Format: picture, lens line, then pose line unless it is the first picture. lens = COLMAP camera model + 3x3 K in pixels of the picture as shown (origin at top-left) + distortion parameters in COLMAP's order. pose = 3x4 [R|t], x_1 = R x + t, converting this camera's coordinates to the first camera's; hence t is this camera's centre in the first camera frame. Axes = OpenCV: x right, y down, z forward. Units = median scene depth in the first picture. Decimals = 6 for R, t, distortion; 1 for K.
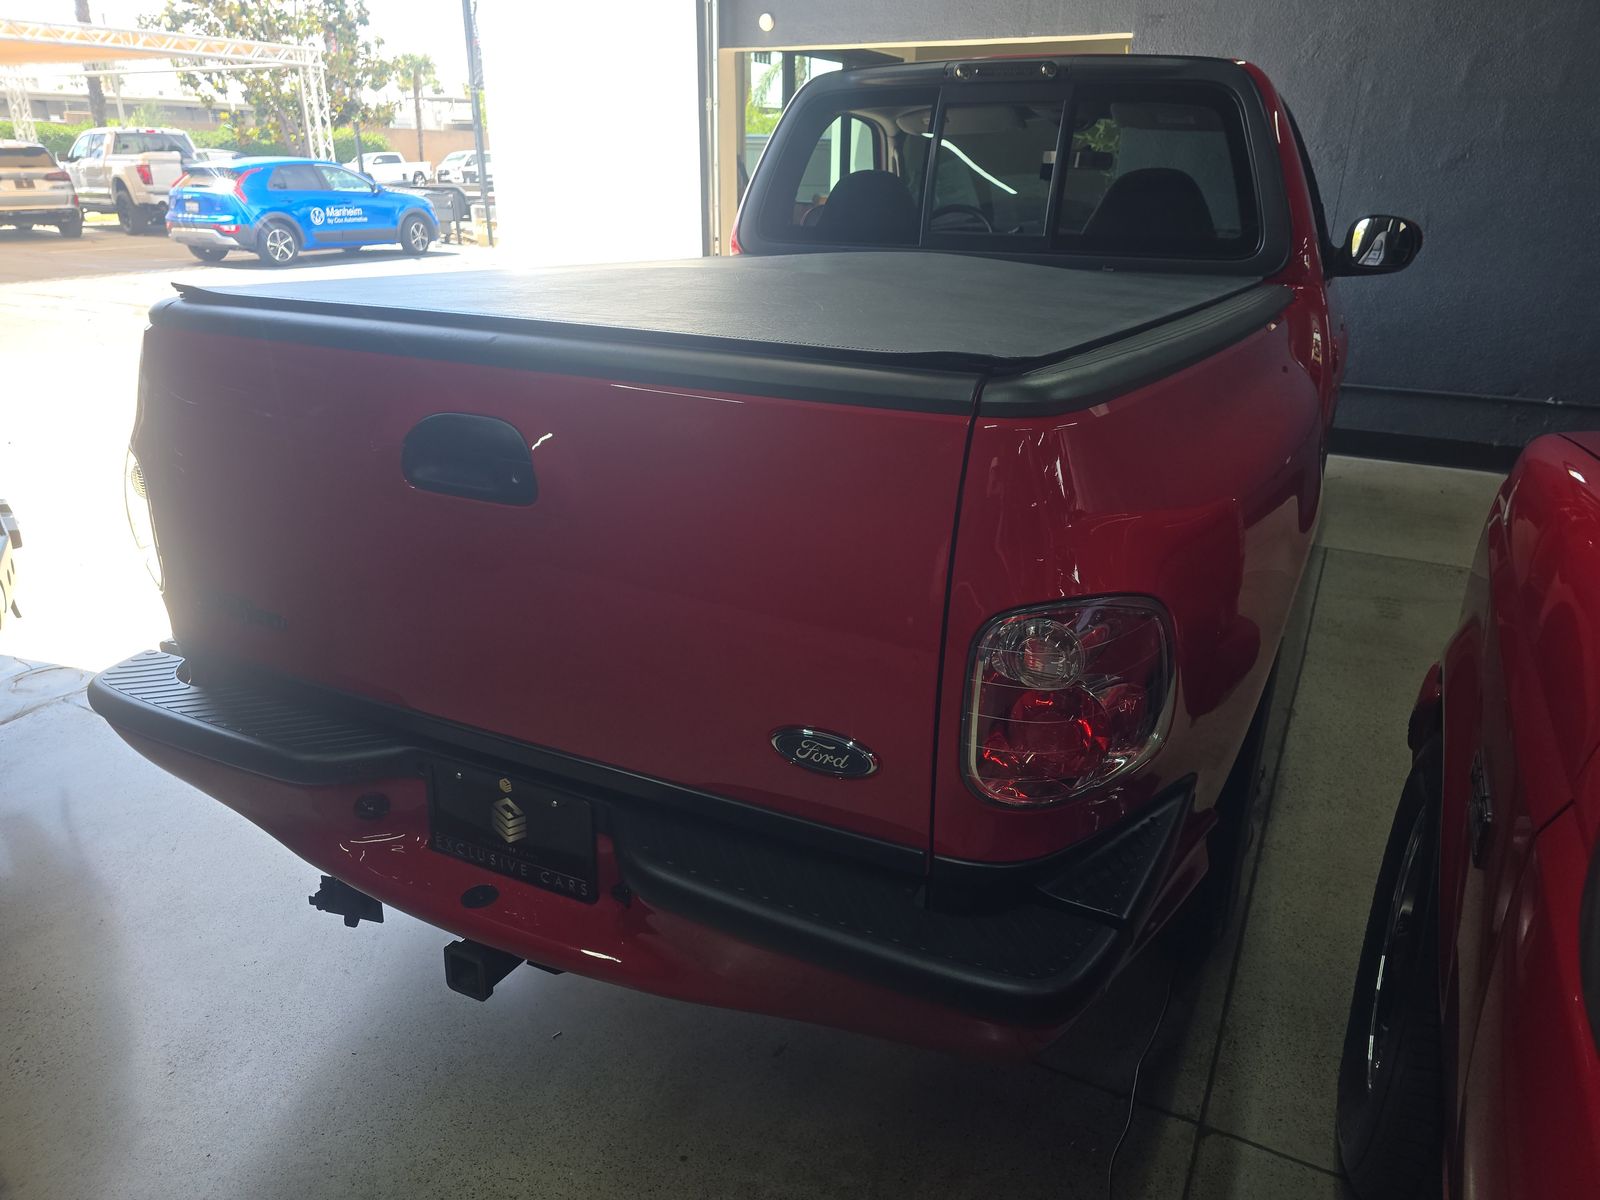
lens RADIAL K [[1080.2, 0, 809.6], [0, 1080.2, 603.1], [0, 0, 1]] dist [0.050089, -0.049481]
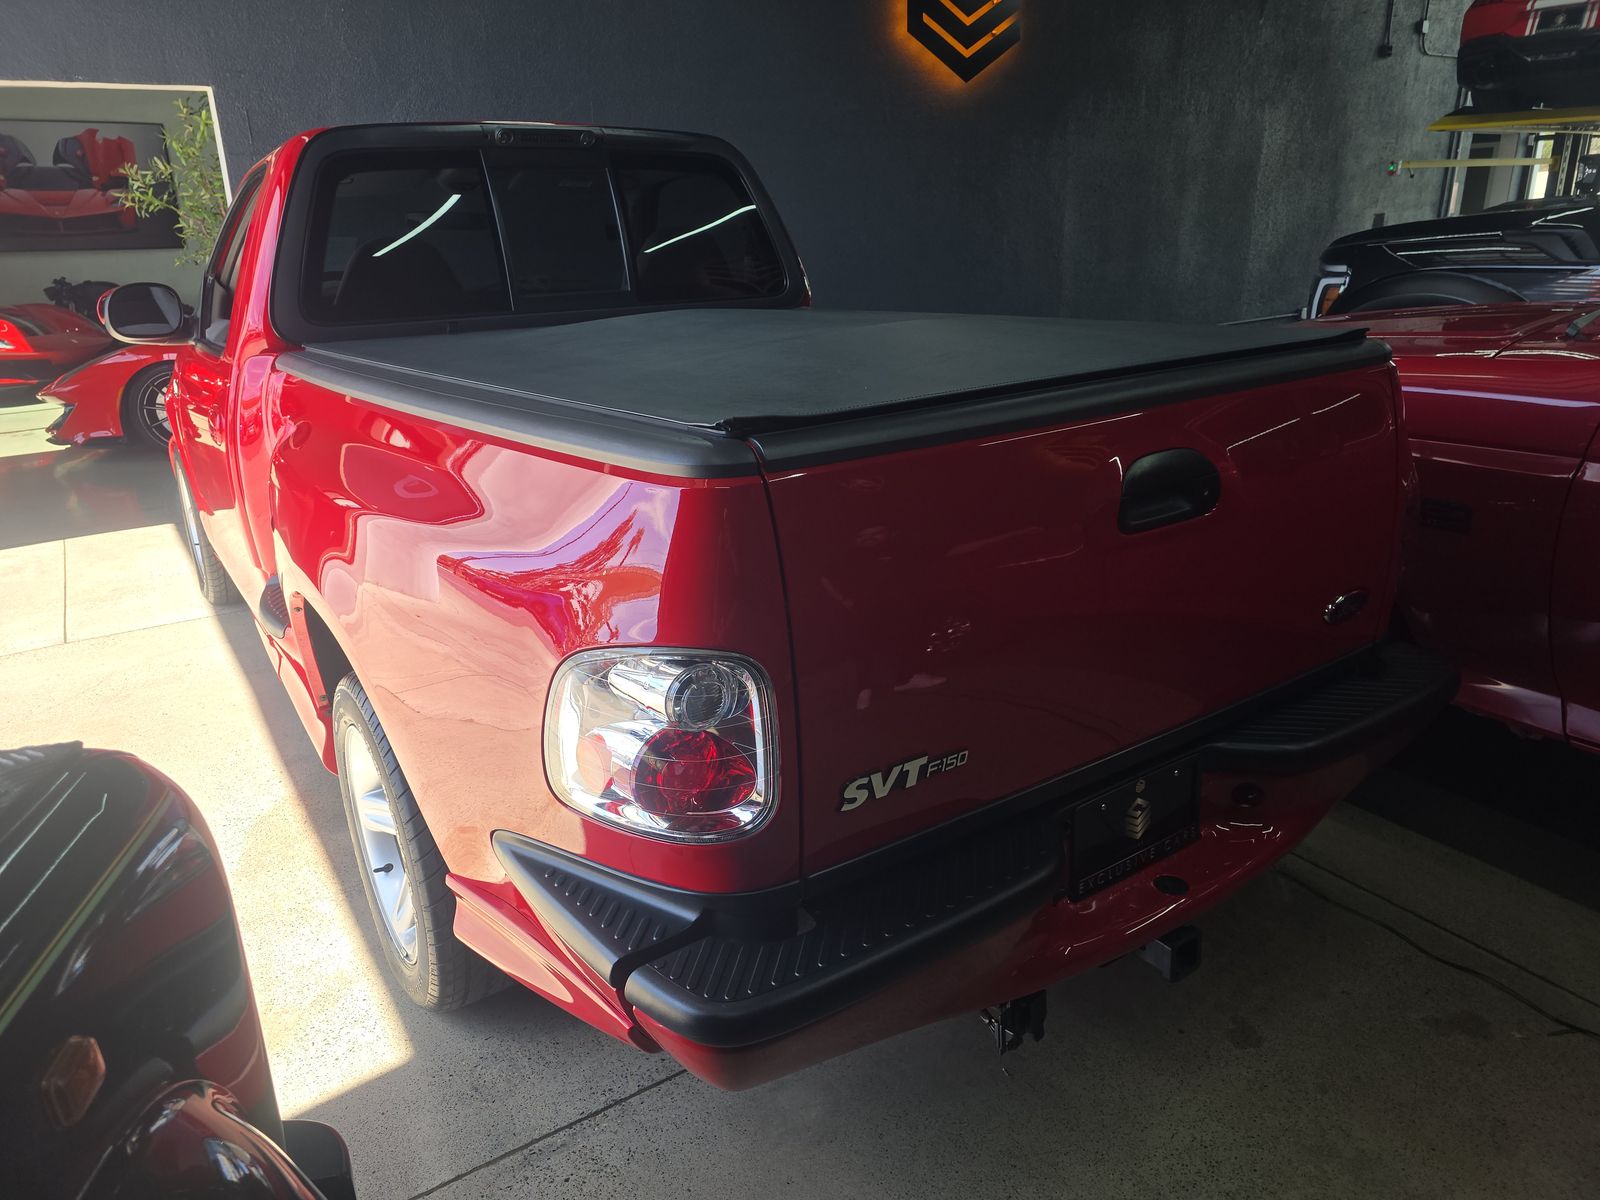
lens RADIAL K [[1080.2, 0, 809.6], [0, 1080.2, 603.1], [0, 0, 1]] dist [0.050089, -0.049481]
pose [[0.486997, -0.315359, 0.814483, -0.863034], [0.349565, 0.924968, 0.149125, -0.191866], [-0.800399, 0.212091, 0.560695, 0.411940]]
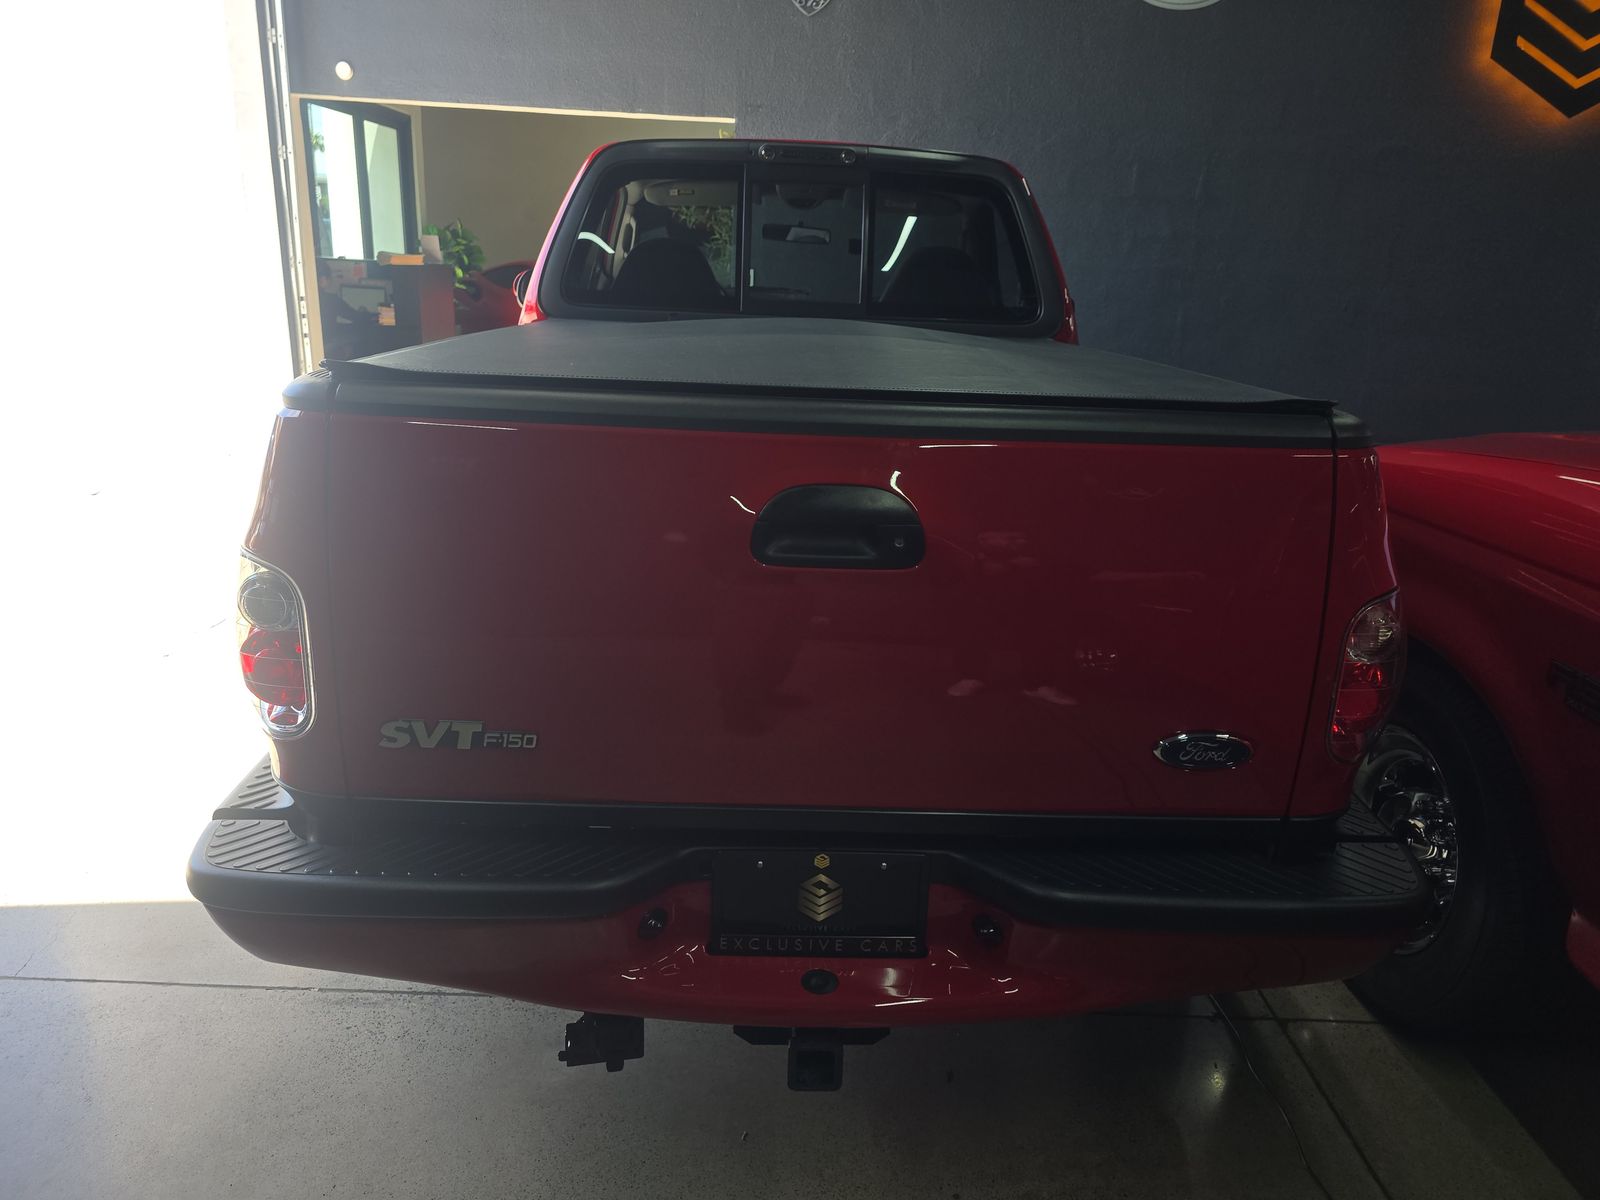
lens RADIAL K [[1080.2, 0, 809.6], [0, 1080.2, 603.1], [0, 0, 1]] dist [0.050089, -0.049481]
pose [[0.883089, -0.120363, 0.453504, -0.473359], [0.143361, 0.989532, -0.016534, -0.031500], [-0.446767, 0.079616, 0.891101, 0.081038]]
